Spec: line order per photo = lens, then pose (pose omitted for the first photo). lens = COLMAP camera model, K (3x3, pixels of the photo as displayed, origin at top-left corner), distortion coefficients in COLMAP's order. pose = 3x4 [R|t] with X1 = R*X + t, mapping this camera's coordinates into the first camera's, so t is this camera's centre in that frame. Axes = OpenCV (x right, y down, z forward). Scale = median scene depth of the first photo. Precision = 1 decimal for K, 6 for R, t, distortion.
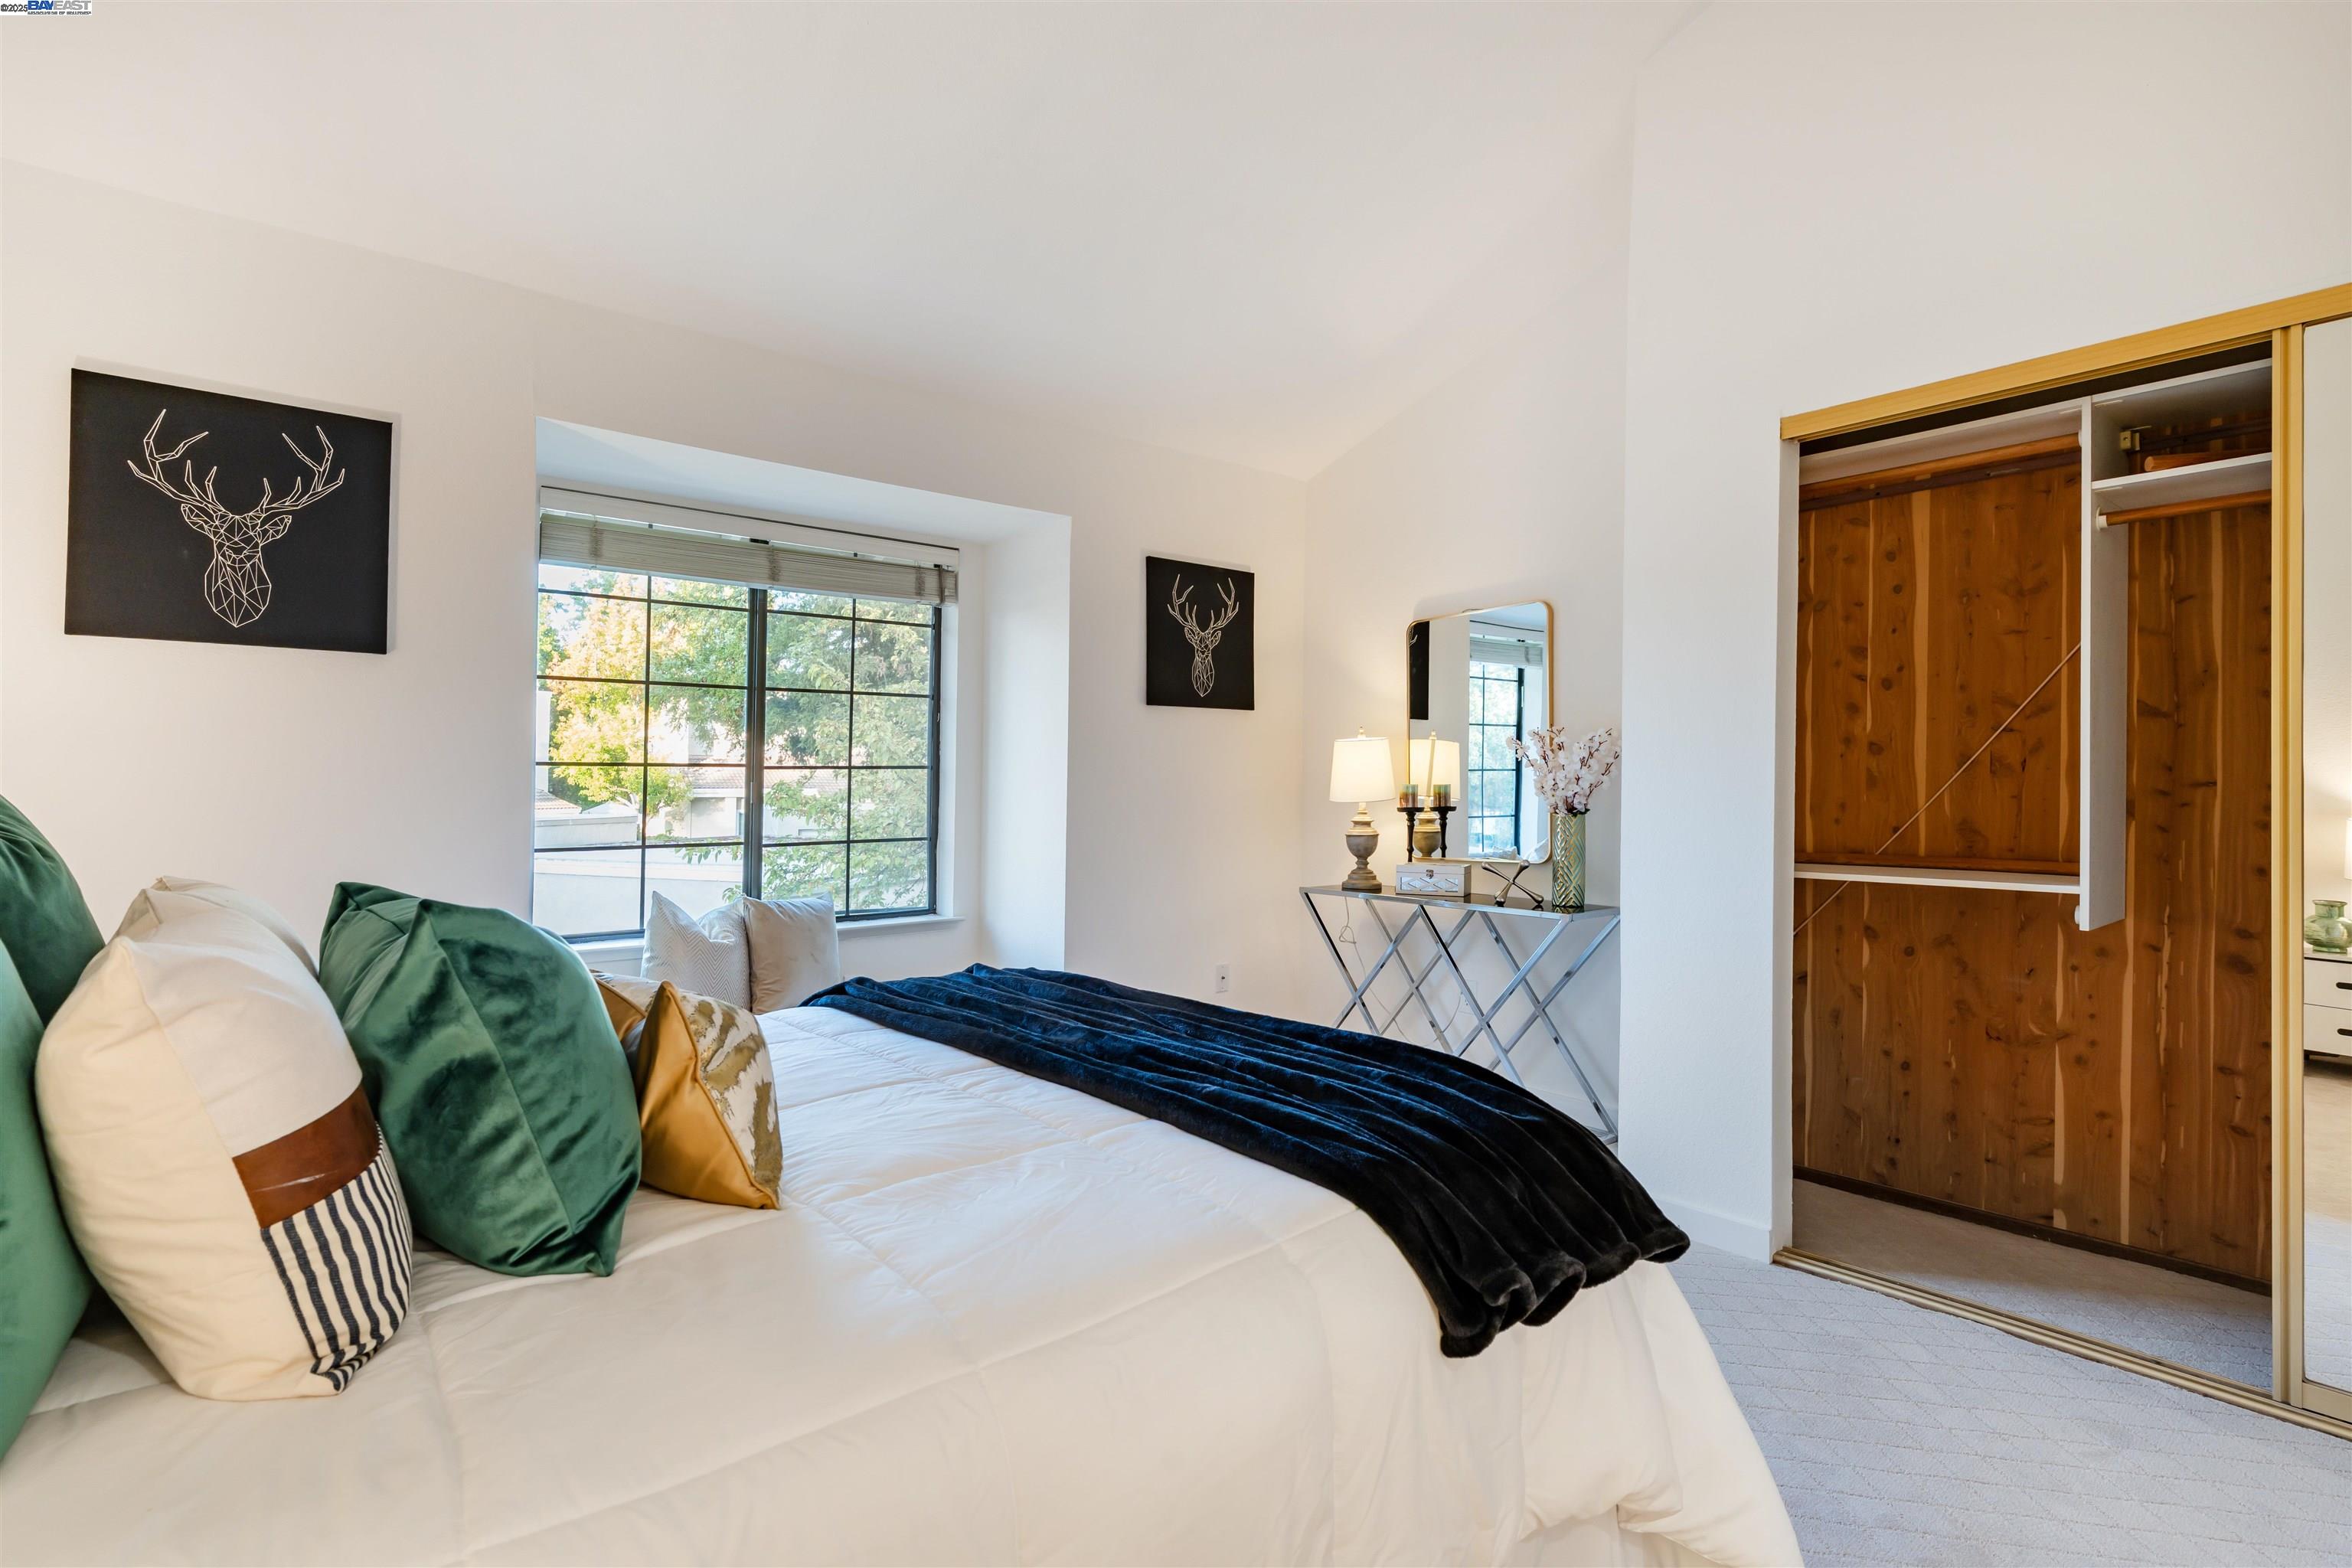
lens RADIAL K [[1126.1, 0, 1178.8], [0, 1126.1, 786.5], [0, 0, 1]] dist [-0.001596, -0.000329]
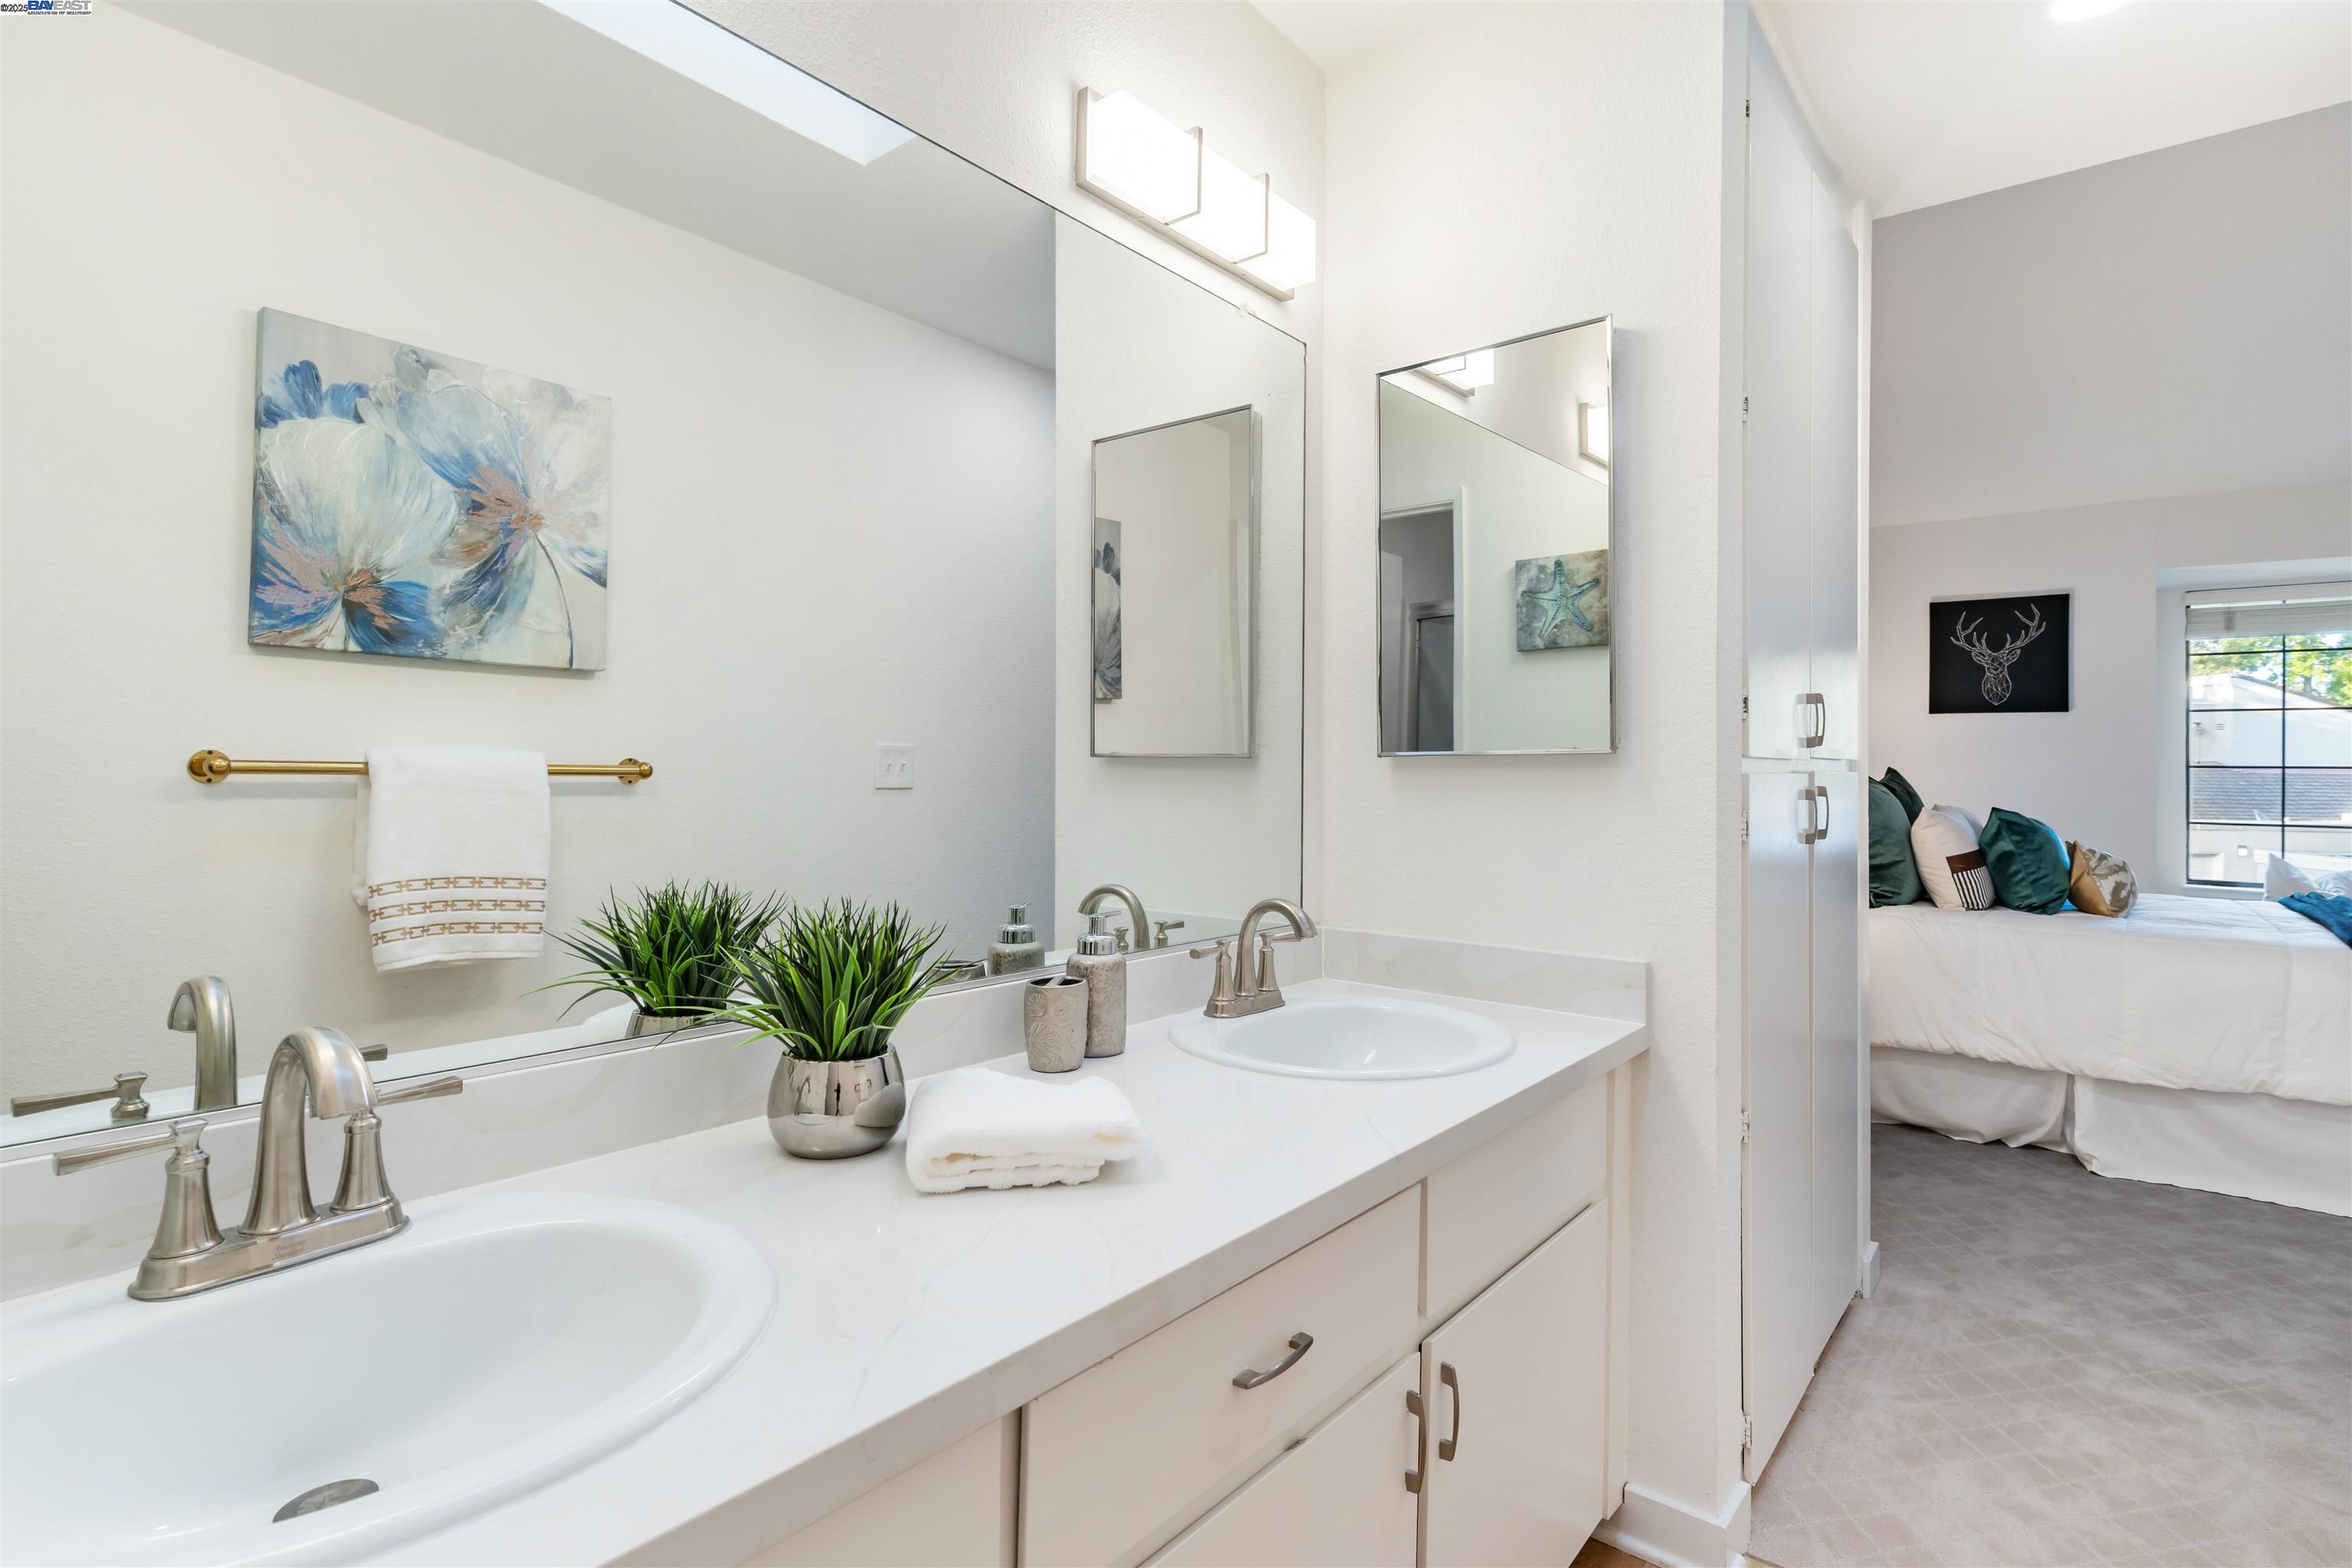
lens RADIAL K [[1159.9, 0, 1181.6], [0, 1159.9, 751.5], [0, 0, 1]] dist [0.002210, 0.000883]
pose [[0.202902, -0.012692, -0.979117, 0.685265], [-0.011484, 0.999816, -0.015340, 0.000377], [0.979132, 0.014357, 0.202719, -0.654258]]
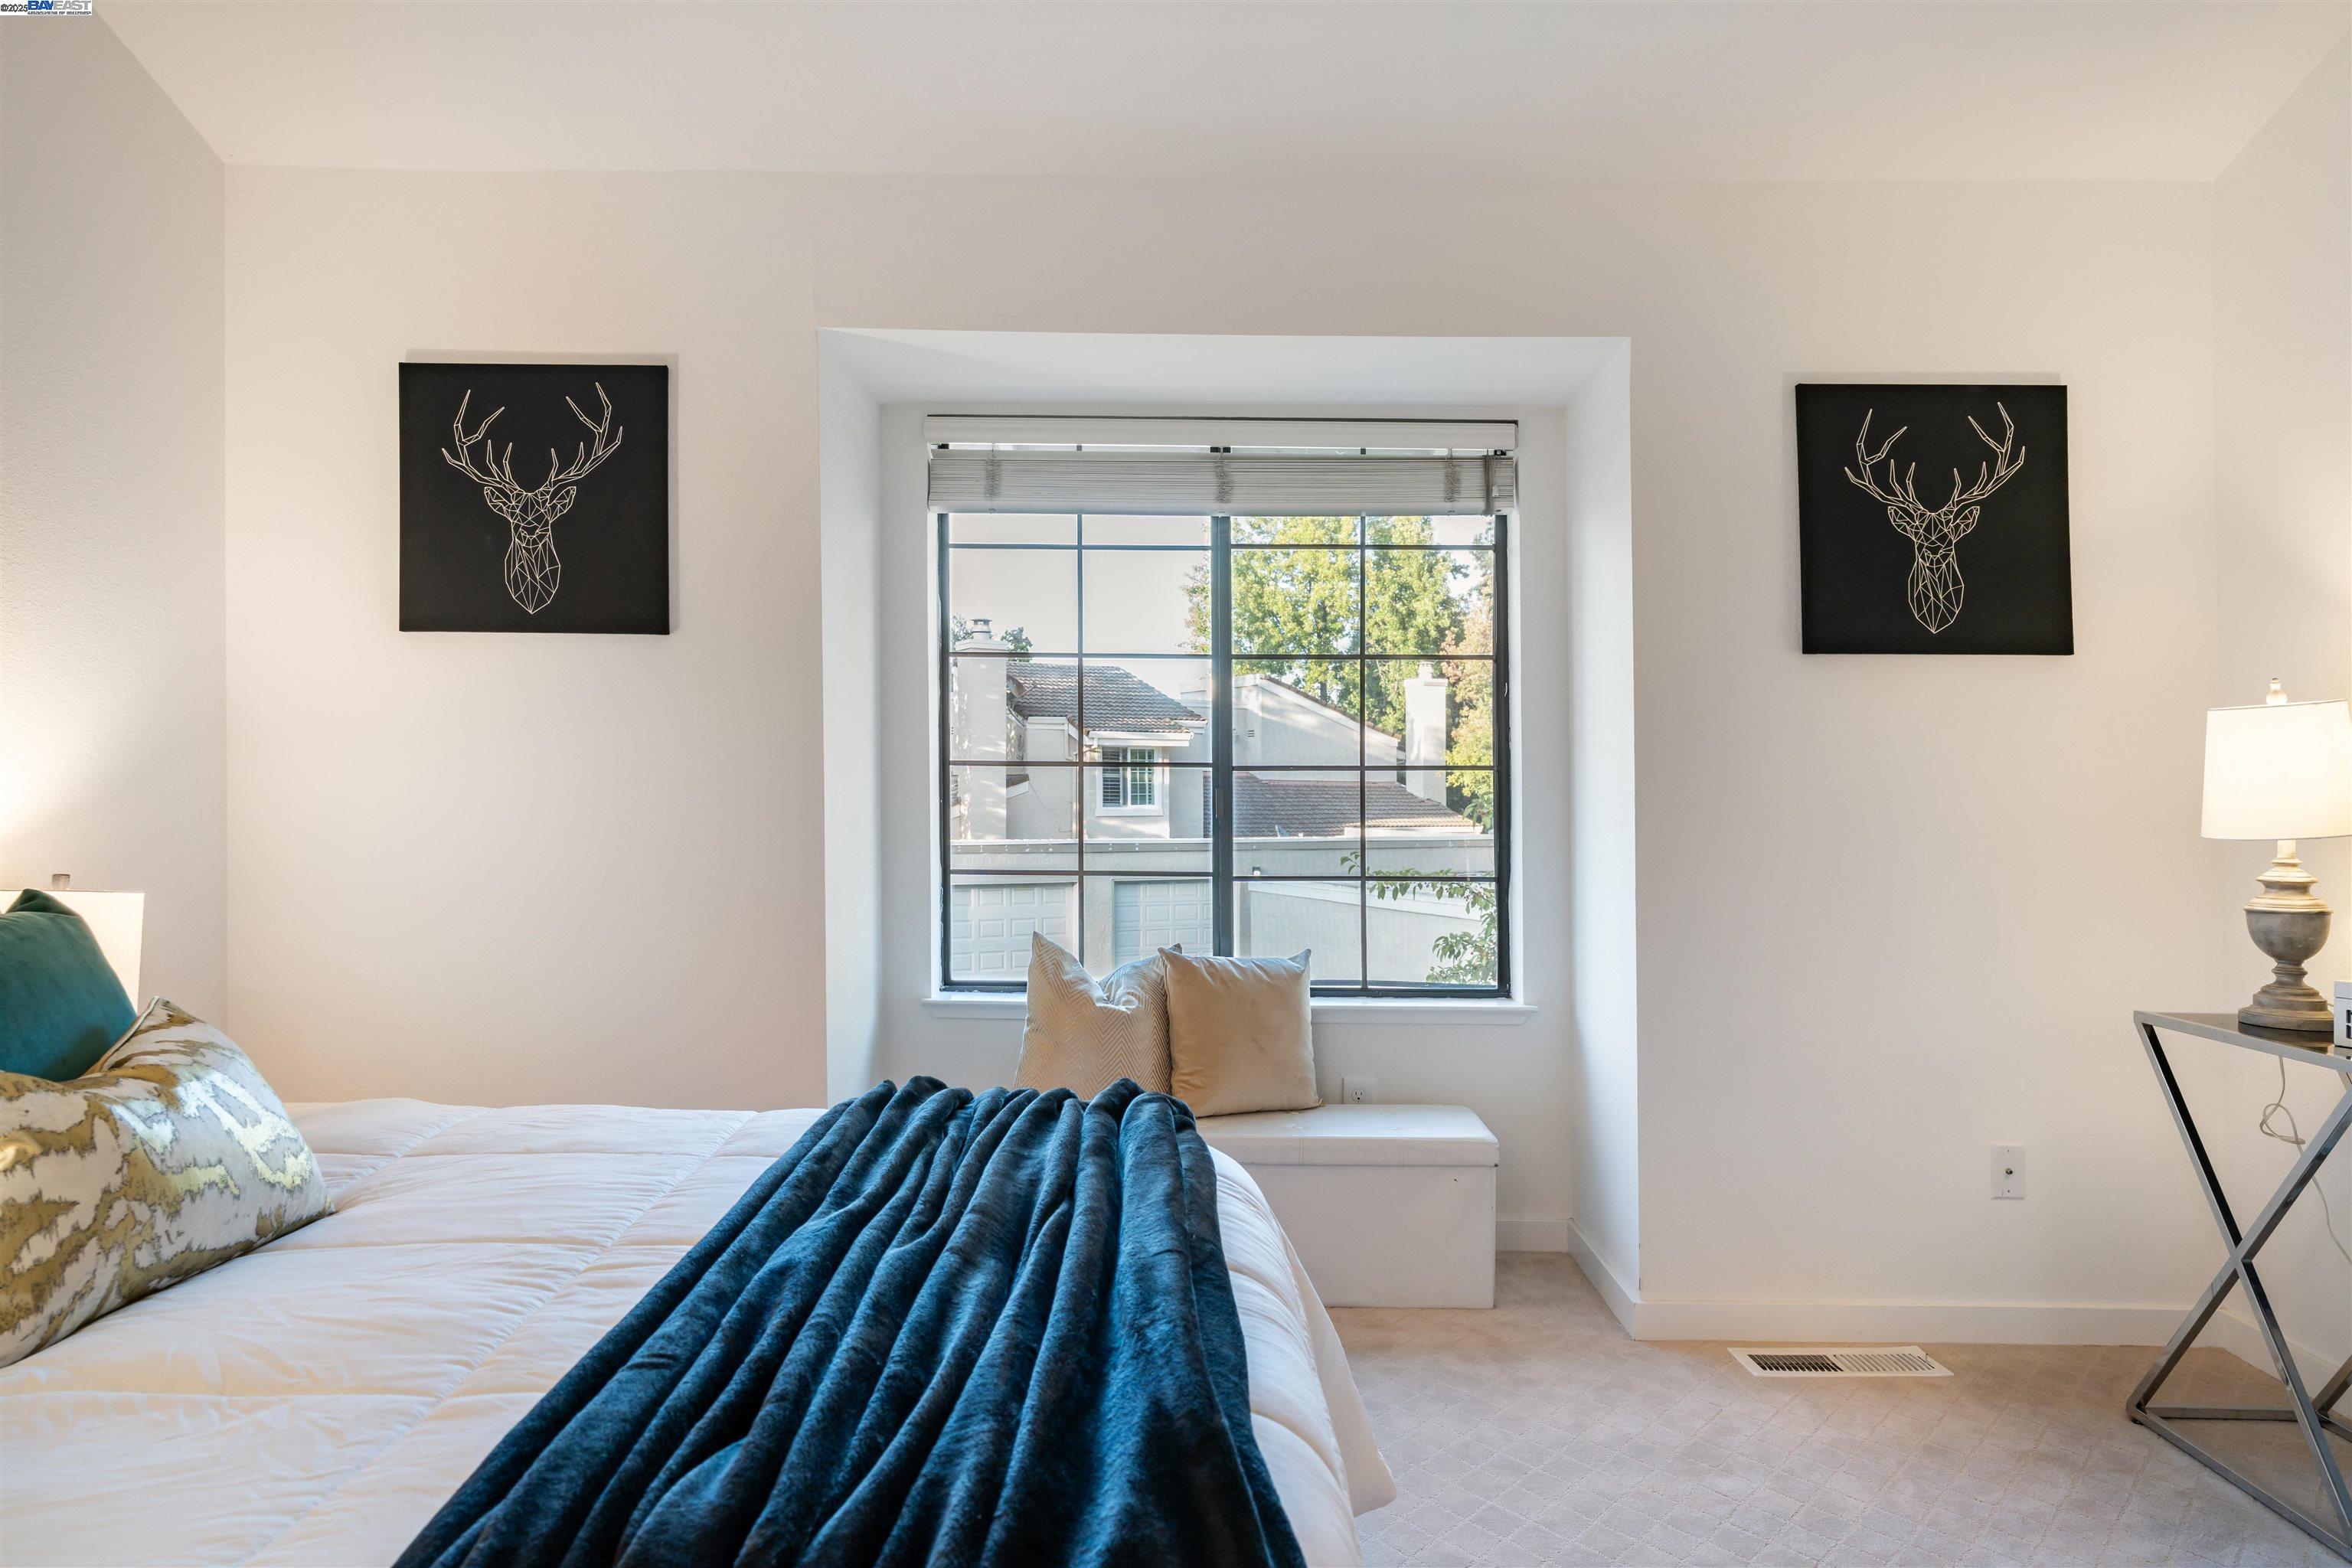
lens RADIAL K [[1586.6, 0, 1171.5], [0, 1586.6, 782.8], [0, 0, 1]] dist [-0.004409, -0.001395]
pose [[0.761060, 0.004573, -0.648665, 0.271962], [-0.011996, 0.999903, -0.007026, 0.000129], [0.648570, 0.013129, 0.761042, 0.234902]]
